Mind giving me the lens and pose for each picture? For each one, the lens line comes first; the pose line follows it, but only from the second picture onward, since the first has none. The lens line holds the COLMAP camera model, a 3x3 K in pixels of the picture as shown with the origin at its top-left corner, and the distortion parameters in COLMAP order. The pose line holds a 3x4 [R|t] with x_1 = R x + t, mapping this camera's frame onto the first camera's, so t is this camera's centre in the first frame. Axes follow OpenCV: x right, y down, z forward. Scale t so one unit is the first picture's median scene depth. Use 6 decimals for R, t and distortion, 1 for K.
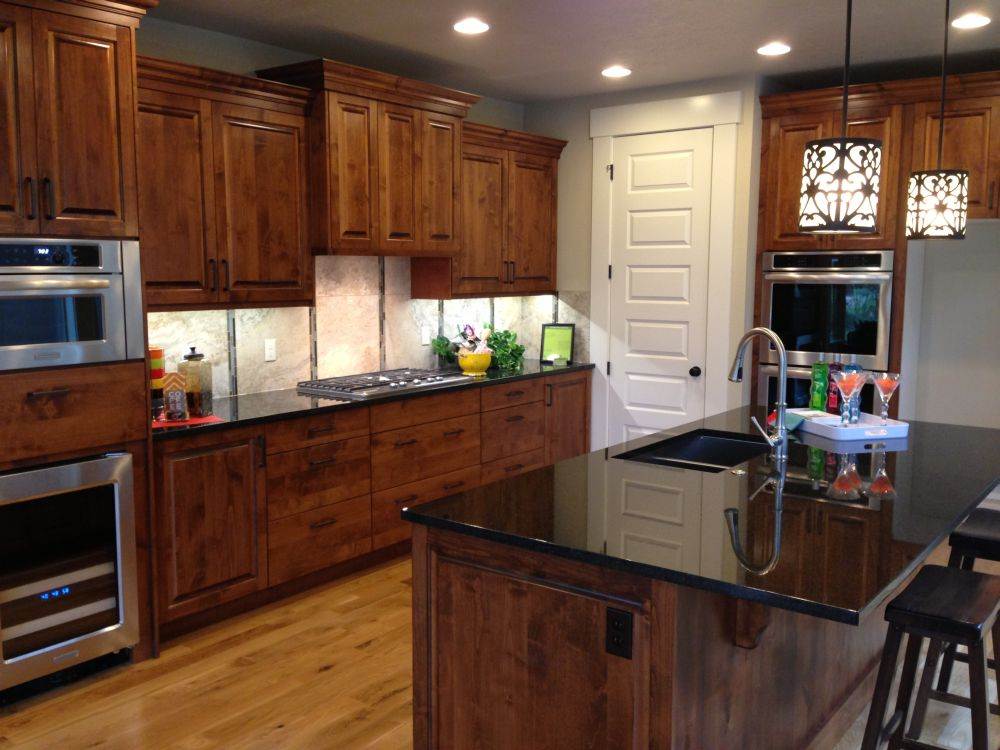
lens RADIAL K [[921.7, 0, 495.7], [0, 921.7, 371.9], [0, 0, 1]] dist [0.099334, -0.139221]
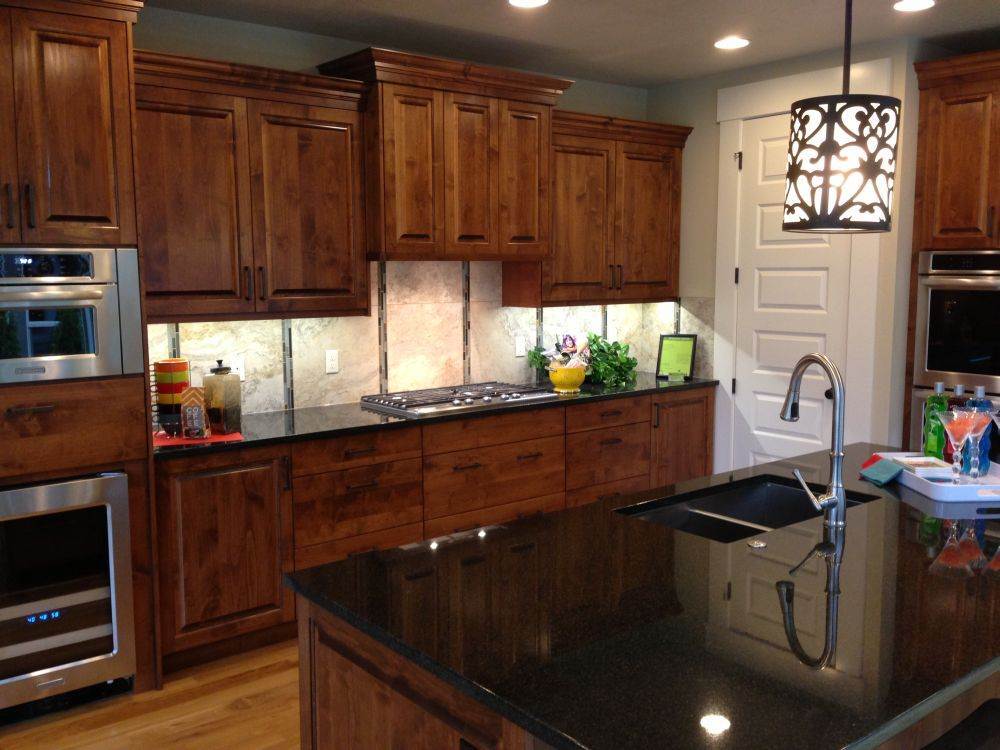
lens RADIAL K [[921.7, 0, 495.7], [0, 921.7, 371.9], [0, 0, 1]] dist [0.099334, -0.139221]
pose [[0.971425, 0.021428, -0.236377, 0.141156], [-0.021392, 0.999767, 0.002719, -0.019100], [0.236380, 0.002415, 0.971658, 0.124027]]
